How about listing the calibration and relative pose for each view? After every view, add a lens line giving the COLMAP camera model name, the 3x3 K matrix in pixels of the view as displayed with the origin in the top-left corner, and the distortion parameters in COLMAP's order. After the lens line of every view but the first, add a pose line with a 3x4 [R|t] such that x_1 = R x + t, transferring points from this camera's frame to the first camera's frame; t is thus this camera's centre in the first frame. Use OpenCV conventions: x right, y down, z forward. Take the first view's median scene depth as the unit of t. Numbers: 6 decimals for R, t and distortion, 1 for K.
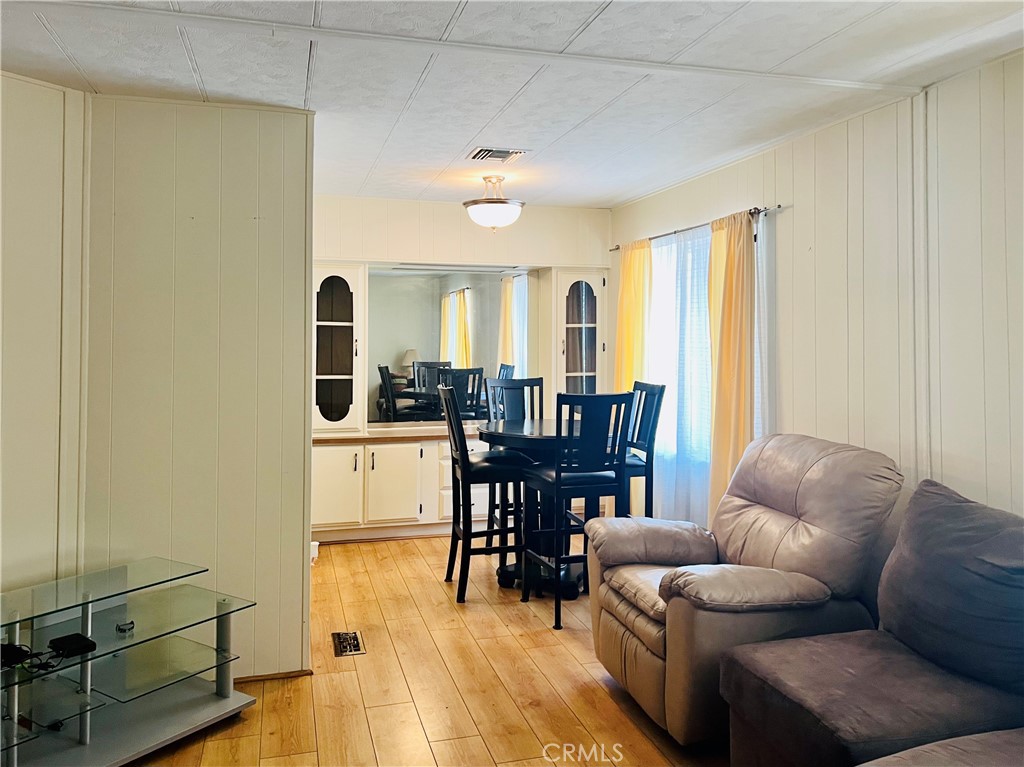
lens RADIAL K [[793.8, 0, 509.4], [0, 793.8, 307.4], [0, 0, 1]] dist [0.040941, -0.058615]
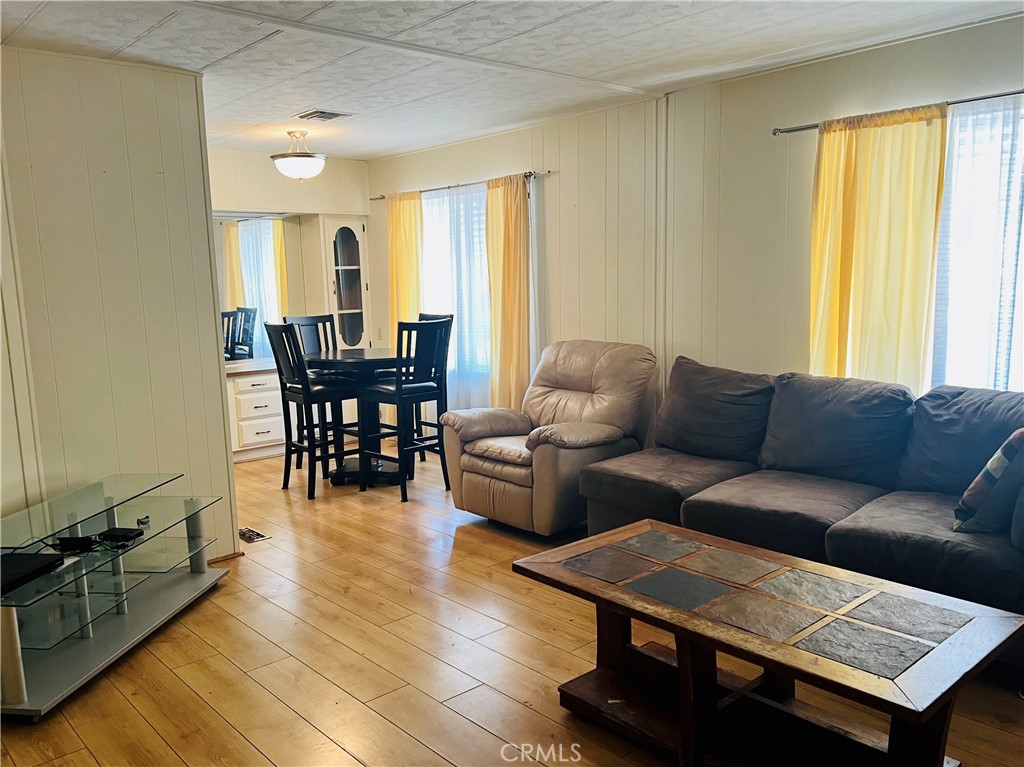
lens RADIAL K [[772.6, 0, 512.0], [0, 772.6, 383.5], [0, 0, 1]] dist [0.039672, -0.060808]
pose [[0.904593, -0.084365, 0.417845, -0.331523], [0.013055, 0.985243, 0.170663, -0.001312], [-0.426076, -0.148925, 0.892345, -0.196691]]
